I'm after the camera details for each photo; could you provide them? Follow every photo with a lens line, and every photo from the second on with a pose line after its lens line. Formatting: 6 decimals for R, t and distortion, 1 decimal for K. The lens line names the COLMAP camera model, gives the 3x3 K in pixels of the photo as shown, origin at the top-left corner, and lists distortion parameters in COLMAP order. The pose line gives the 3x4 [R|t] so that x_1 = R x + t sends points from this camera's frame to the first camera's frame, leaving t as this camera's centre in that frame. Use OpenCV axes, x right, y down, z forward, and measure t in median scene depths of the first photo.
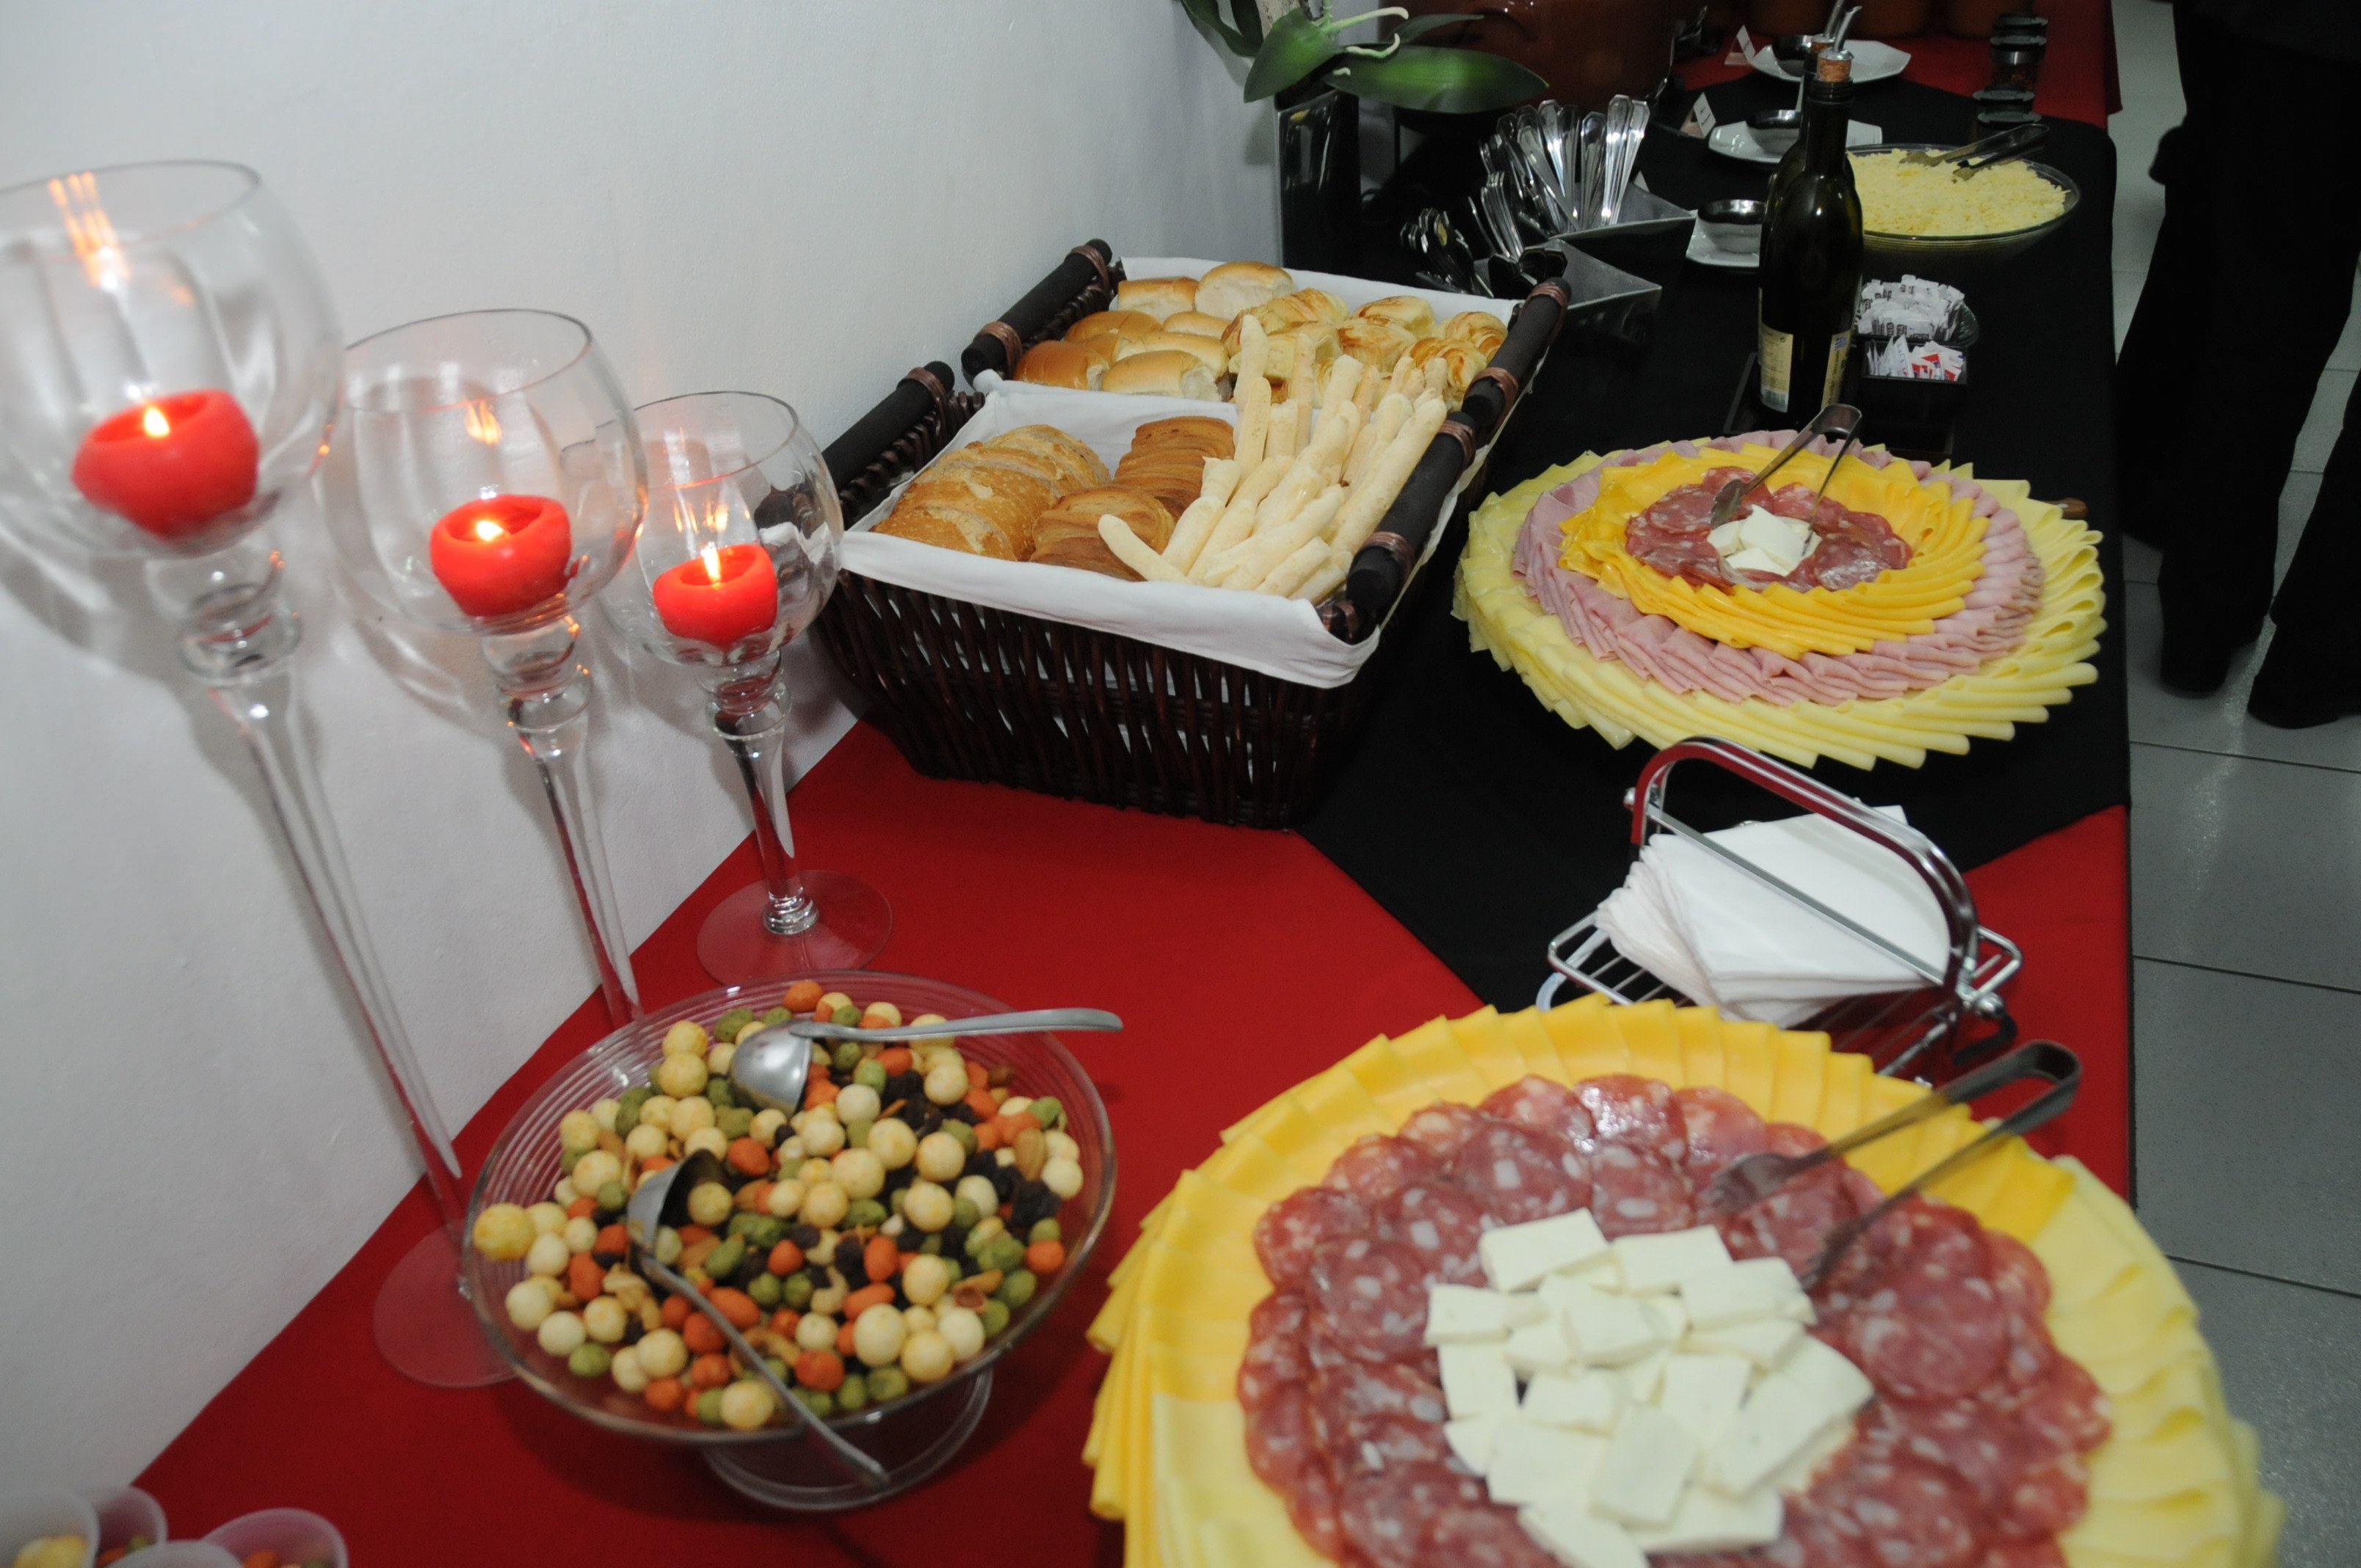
lens RADIAL K [[1967.5, 0, 1172.2], [0, 1967.5, 808.8], [0, 0, 1]] dist [-0.135807, 0.116681]
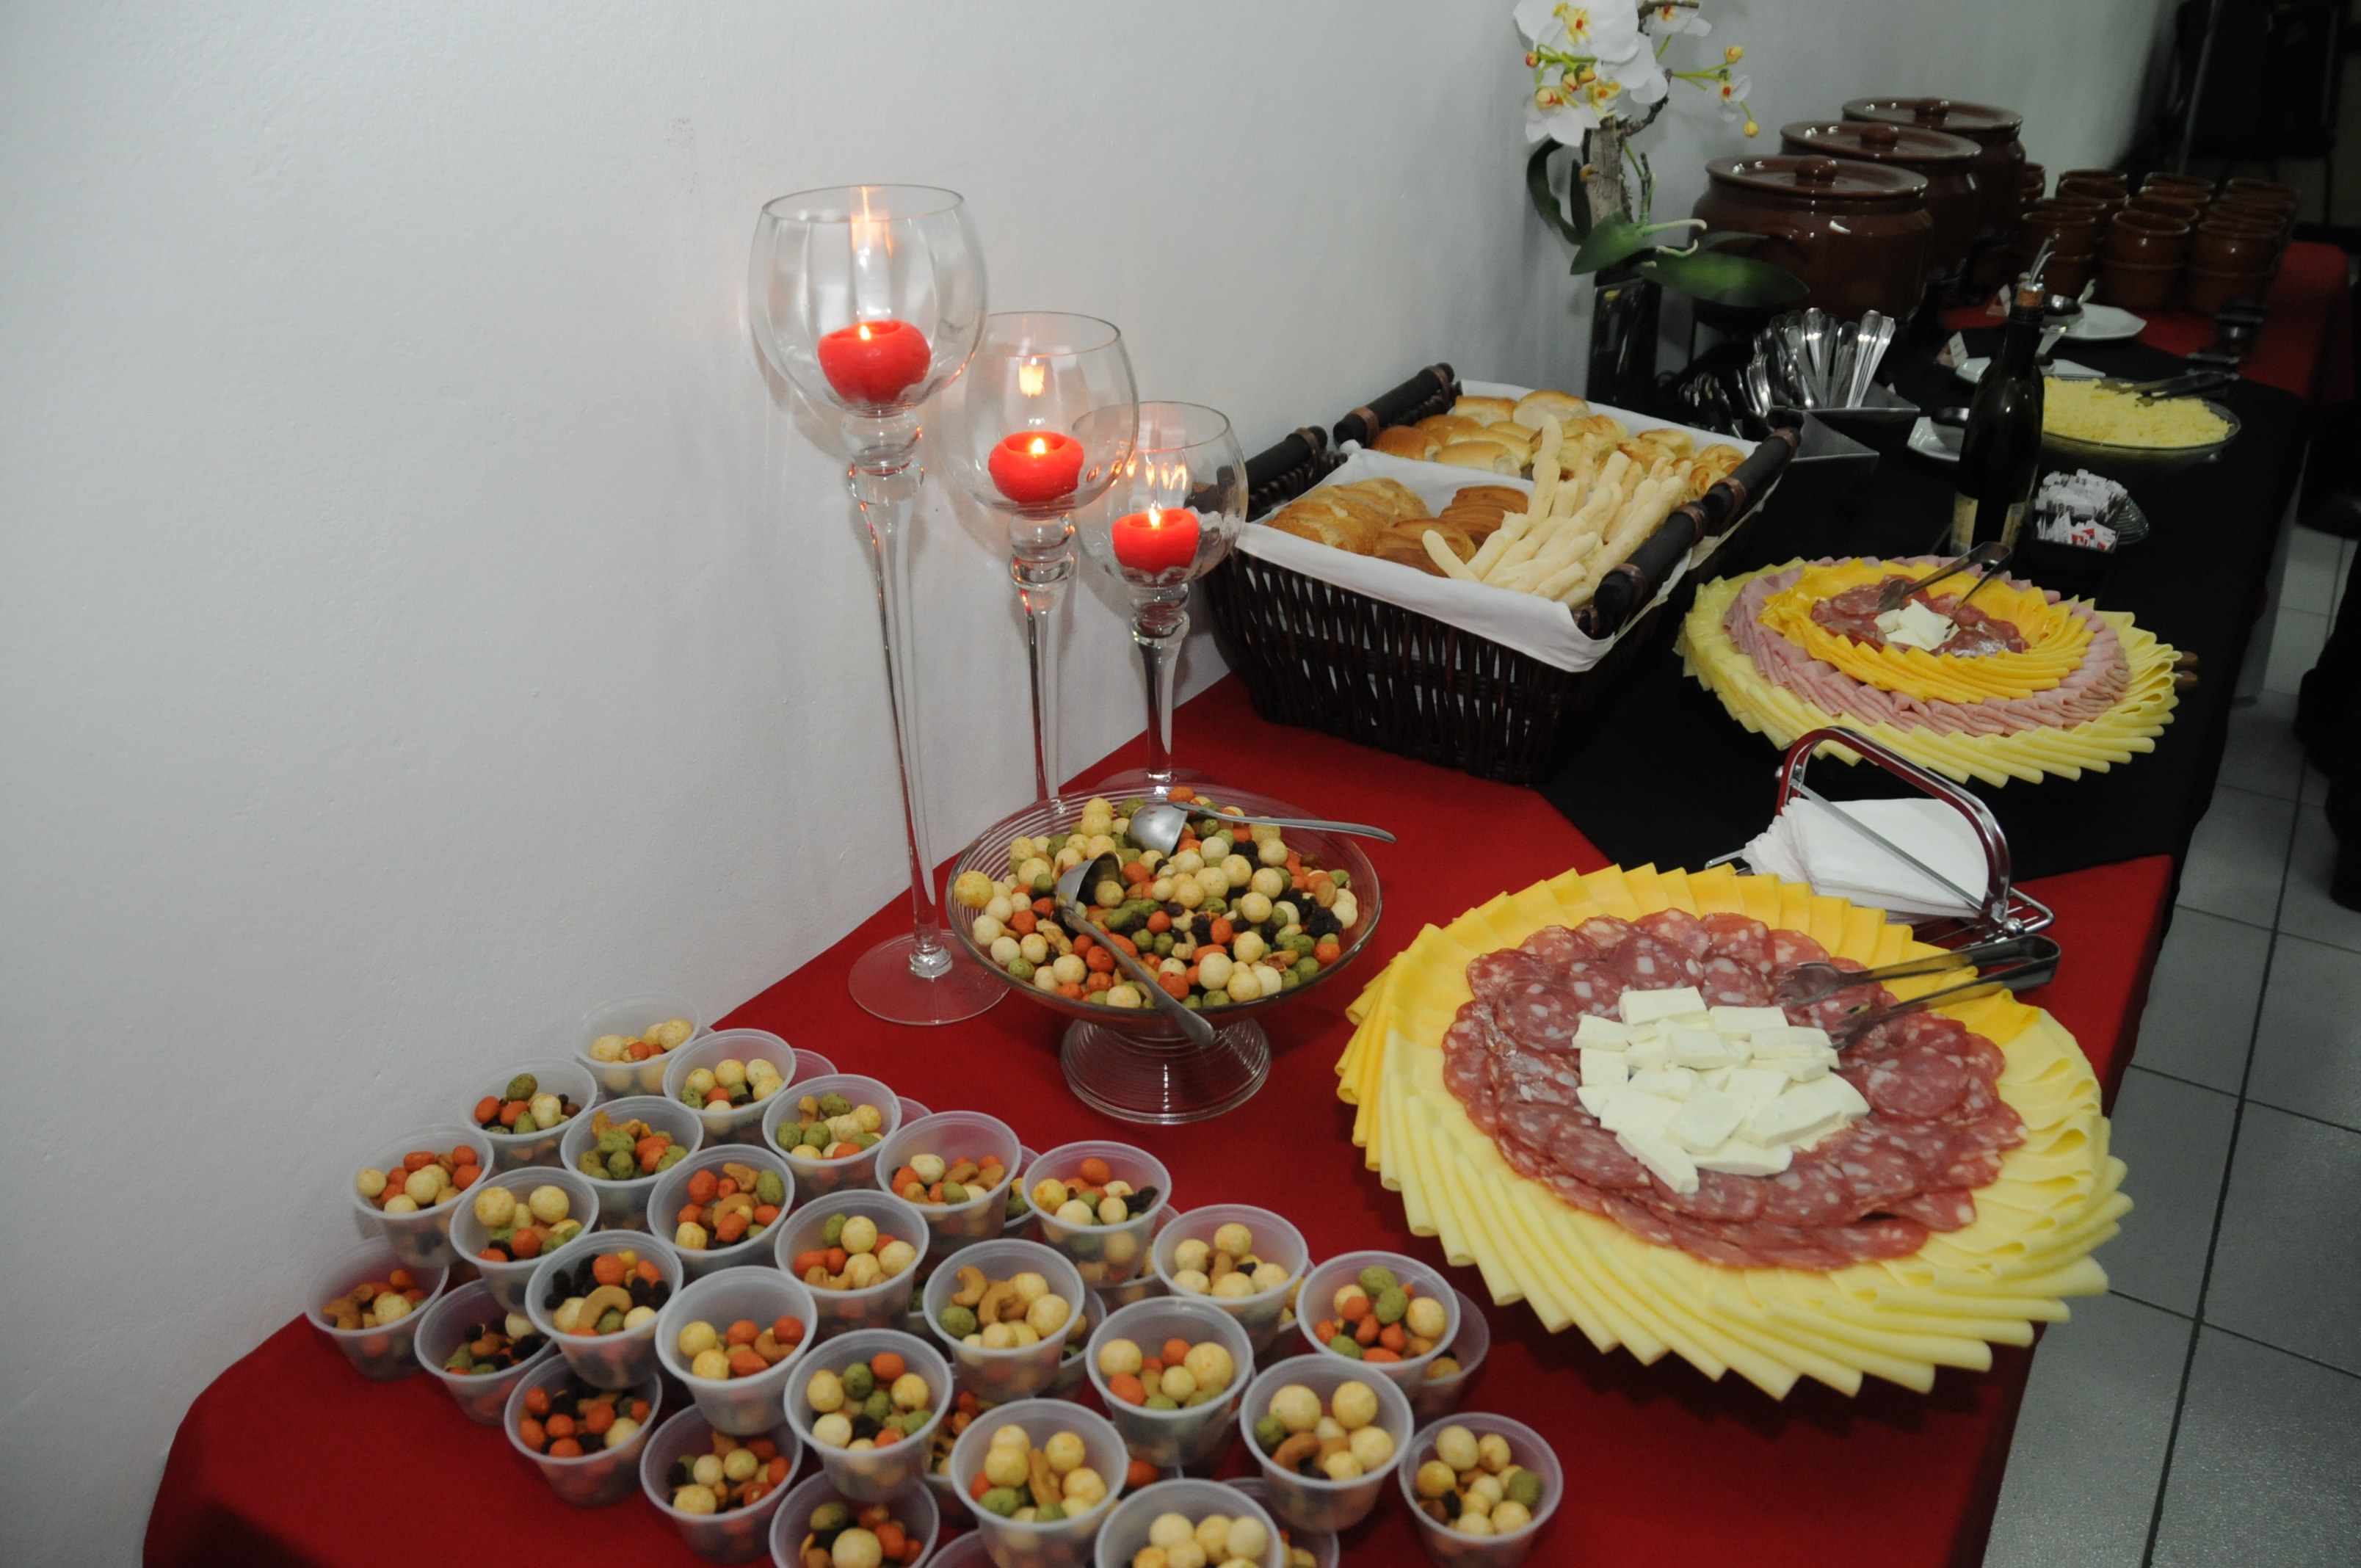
lens RADIAL K [[1856.5, 0, 1177.9], [0, 1856.5, 819.7], [0, 0, 1]] dist [-0.166452, 0.129444]
pose [[0.979316, 0.143571, -0.142576, 0.007690], [-0.154448, 0.985634, -0.068344, 0.171013], [0.130716, 0.088951, 0.987421, -0.300419]]
